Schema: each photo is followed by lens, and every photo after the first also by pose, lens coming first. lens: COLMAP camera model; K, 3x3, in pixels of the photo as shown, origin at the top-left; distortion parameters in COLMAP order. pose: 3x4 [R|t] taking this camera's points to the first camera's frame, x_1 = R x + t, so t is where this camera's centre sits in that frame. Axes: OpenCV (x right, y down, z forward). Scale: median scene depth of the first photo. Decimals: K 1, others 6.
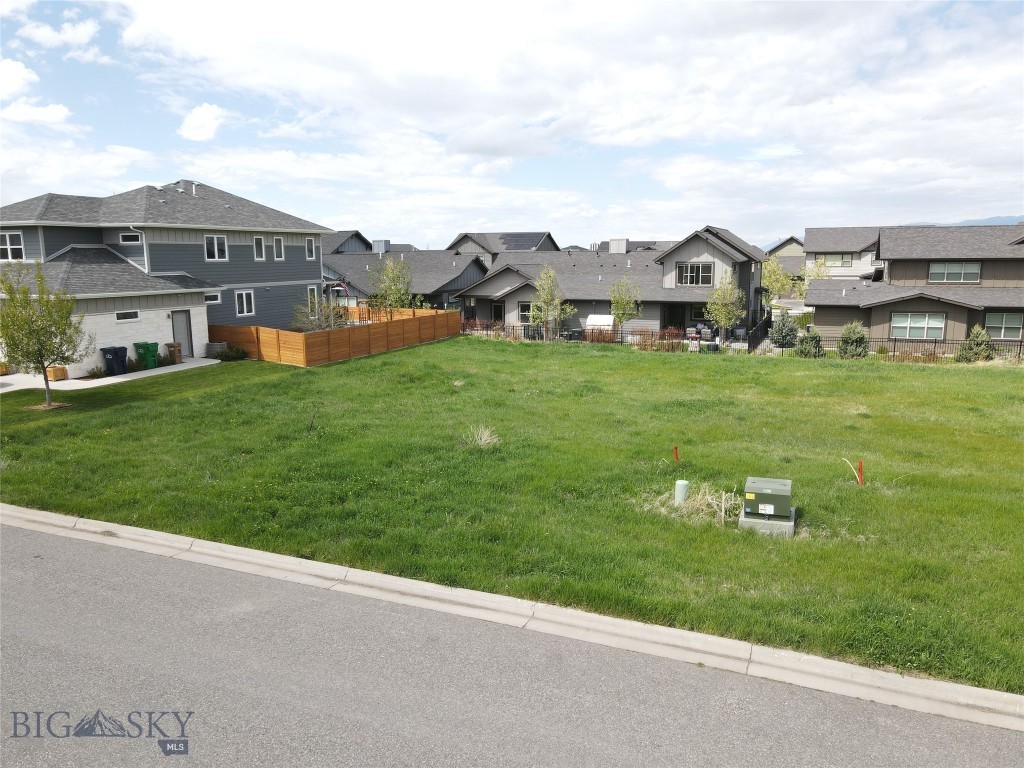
lens RADIAL K [[748.7, 0, 514.0], [0, 748.7, 381.3], [0, 0, 1]] dist [0.005137, 0.022788]
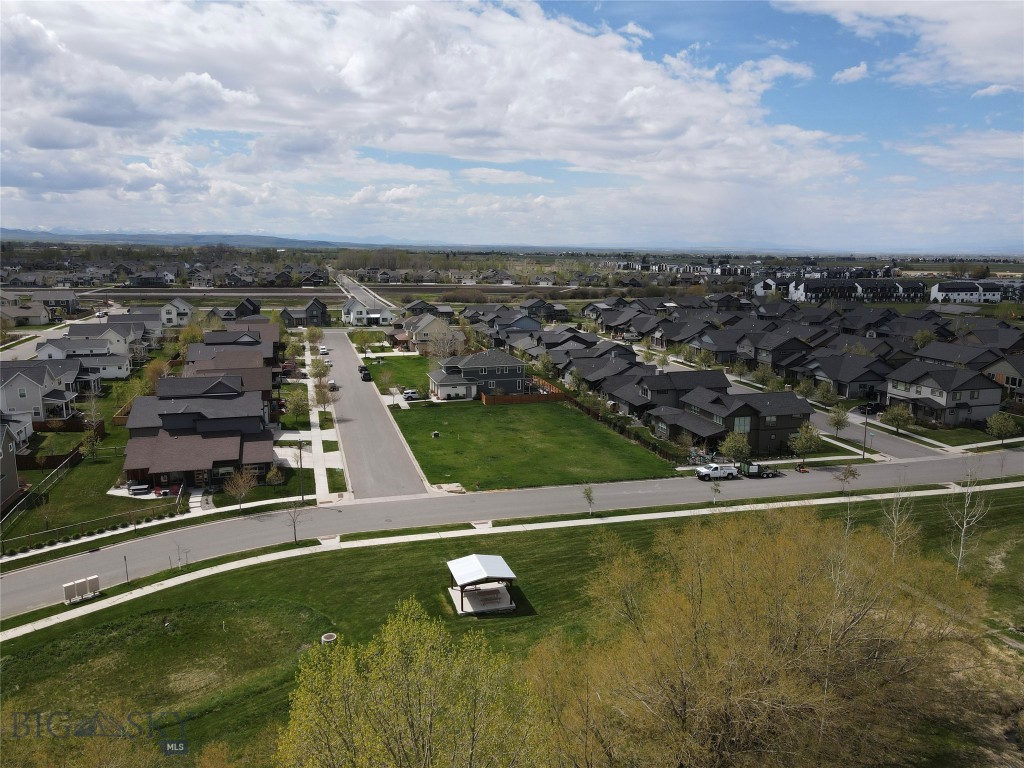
lens RADIAL K [[752.1, 0, 514.2], [0, 752.1, 362.3], [0, 0, 1]] dist [0.011124, 0.007987]
pose [[0.623110, 0.129585, -0.771325, 2.744489], [-0.136844, 0.989030, 0.055612, -0.460928], [0.770070, 0.070898, 0.634008, -1.390732]]
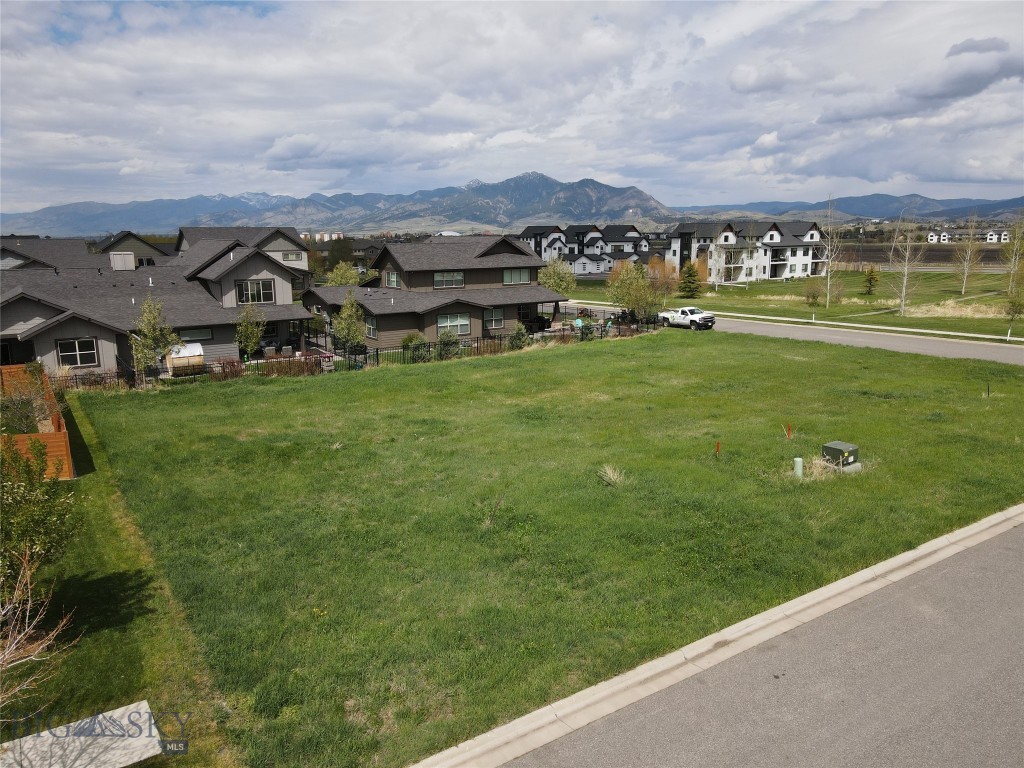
lens RADIAL K [[748.7, 0, 514.0], [0, 748.7, 381.3], [0, 0, 1]] dist [0.005137, 0.022788]
pose [[0.548626, -0.162286, 0.820166, -0.565098], [0.140758, 0.984907, 0.100727, -0.111312], [-0.824134, 0.060183, 0.563189, 0.245590]]
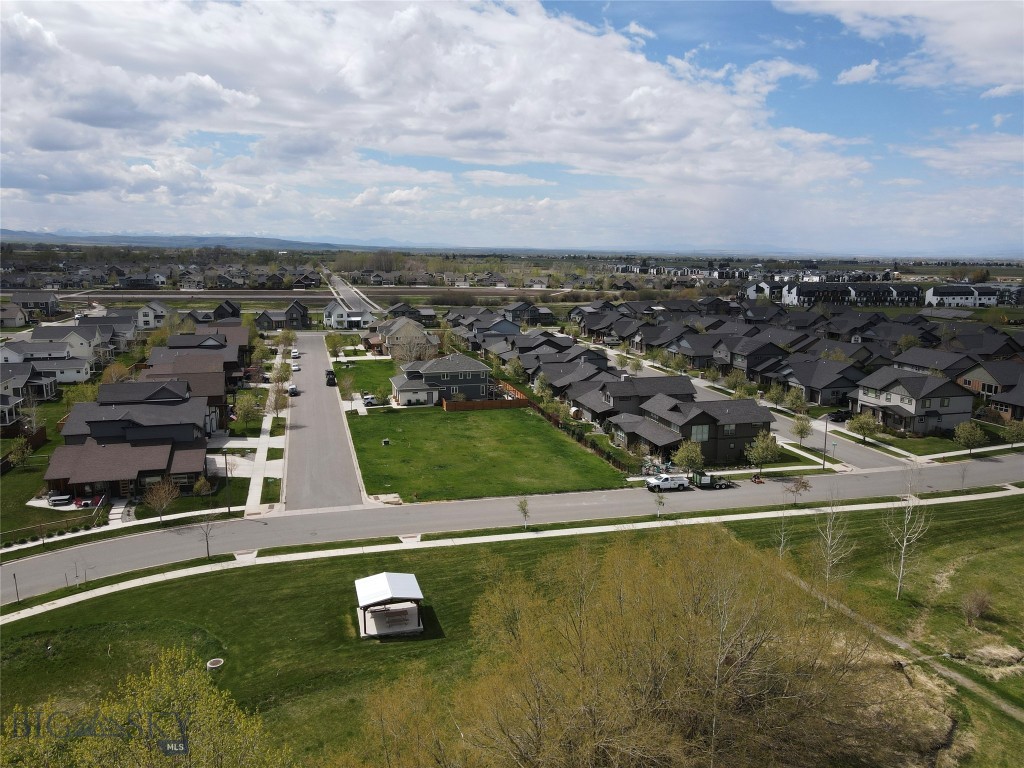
lens RADIAL K [[748.7, 0, 514.0], [0, 748.7, 381.3], [0, 0, 1]] dist [0.005137, 0.022788]
pose [[0.619415, 0.148283, -0.770932, 2.783768], [-0.139549, 0.987158, 0.077750, -0.496074], [0.772561, 0.059423, 0.632154, -1.161750]]
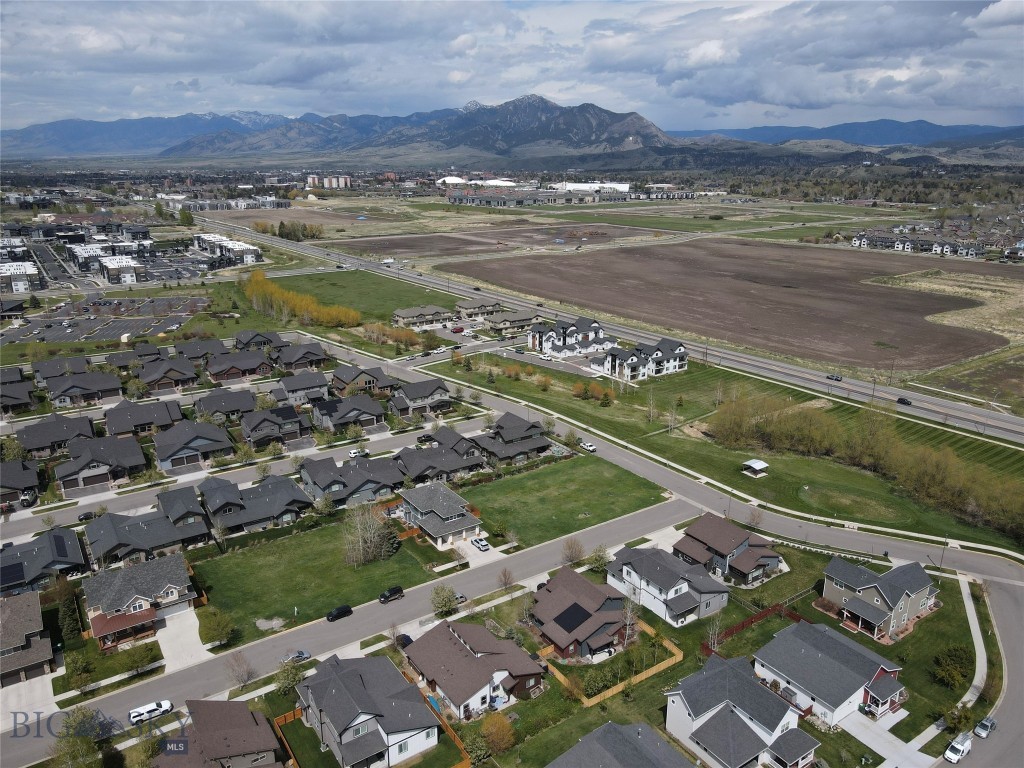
lens RADIAL K [[748.7, 0, 514.0], [0, 748.7, 381.3], [0, 0, 1]] dist [0.005137, 0.022788]
pose [[0.546660, -0.237890, 0.802852, -3.708249], [0.132655, 0.971291, 0.197475, -1.742738], [-0.826780, -0.001449, 0.562523, -1.888949]]
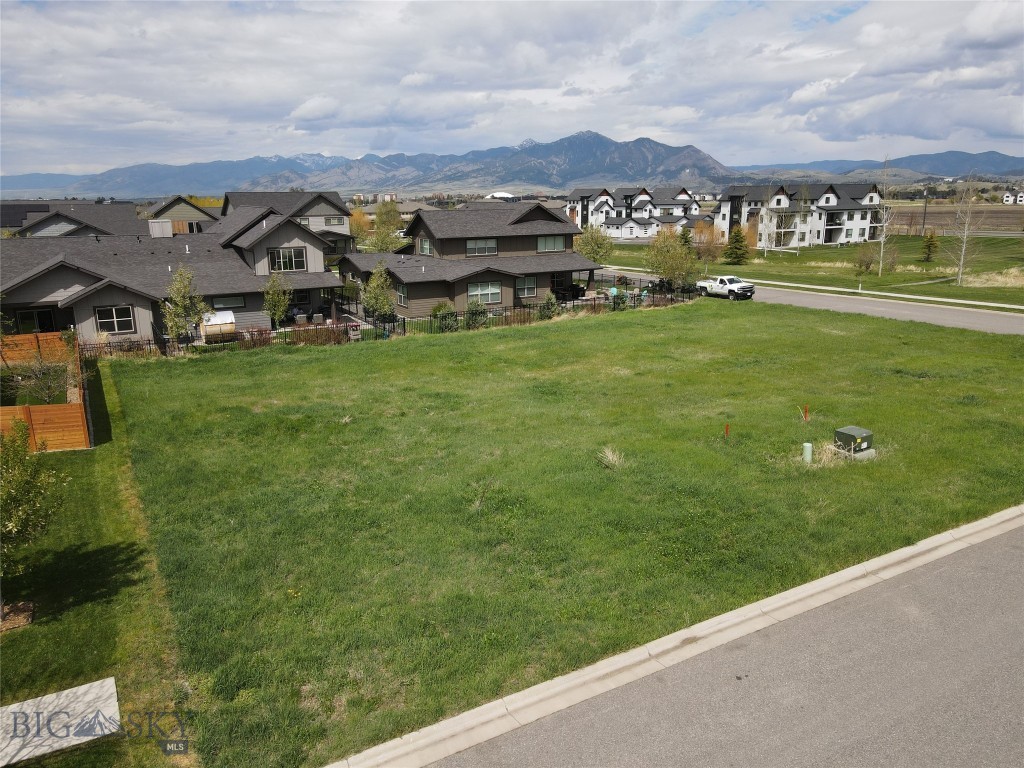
lens RADIAL K [[748.7, 0, 514.0], [0, 748.7, 381.3], [0, 0, 1]] dist [0.005137, 0.022788]
pose [[0.604845, -0.193775, 0.772408, -0.533176], [0.135135, 0.980851, 0.140248, -0.118374], [-0.784794, 0.019551, 0.619449, 0.214887]]
